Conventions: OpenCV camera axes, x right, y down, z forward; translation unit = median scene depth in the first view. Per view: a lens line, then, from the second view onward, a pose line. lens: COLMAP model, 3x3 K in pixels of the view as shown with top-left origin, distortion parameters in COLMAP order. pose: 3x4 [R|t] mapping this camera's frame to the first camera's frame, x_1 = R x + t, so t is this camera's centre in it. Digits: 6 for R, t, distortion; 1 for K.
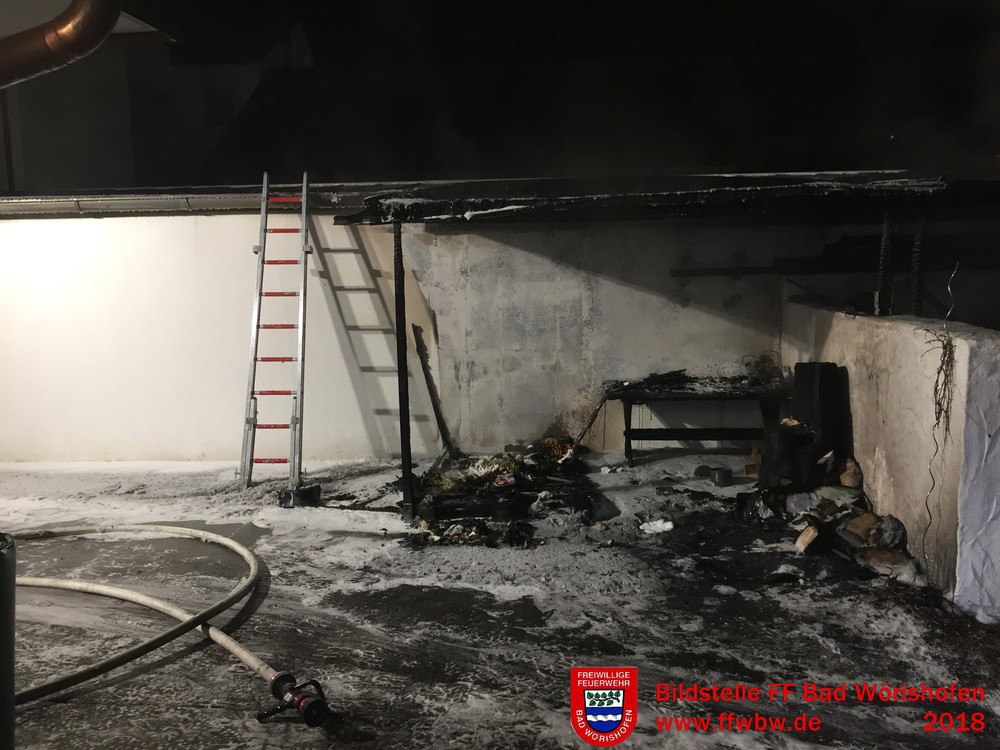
lens RADIAL K [[834.6, 0, 500.8], [0, 834.6, 373.7], [0, 0, 1]] dist [0.069522, 0.001450]
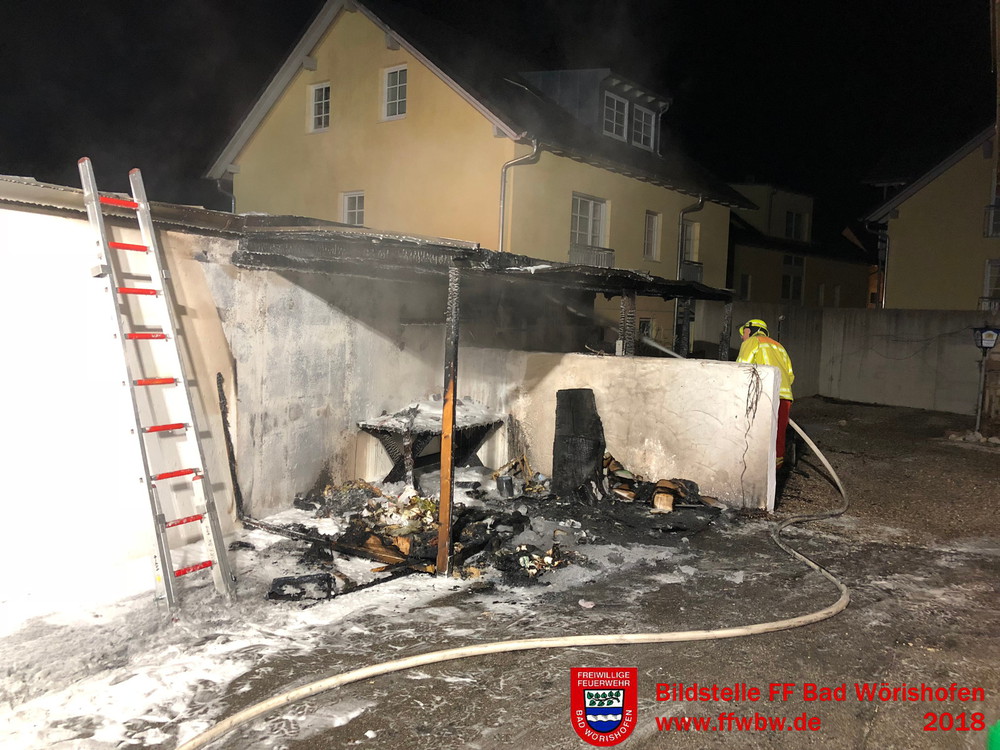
lens RADIAL K [[822.0, 0, 500.8], [0, 822.0, 374.5], [0, 0, 1]] dist [0.016957, 0.005421]
pose [[0.403185, -0.034572, 0.914465, -0.738177], [0.073156, 0.997306, 0.005449, -0.042321], [-0.912190, 0.064701, 0.404628, 0.420531]]
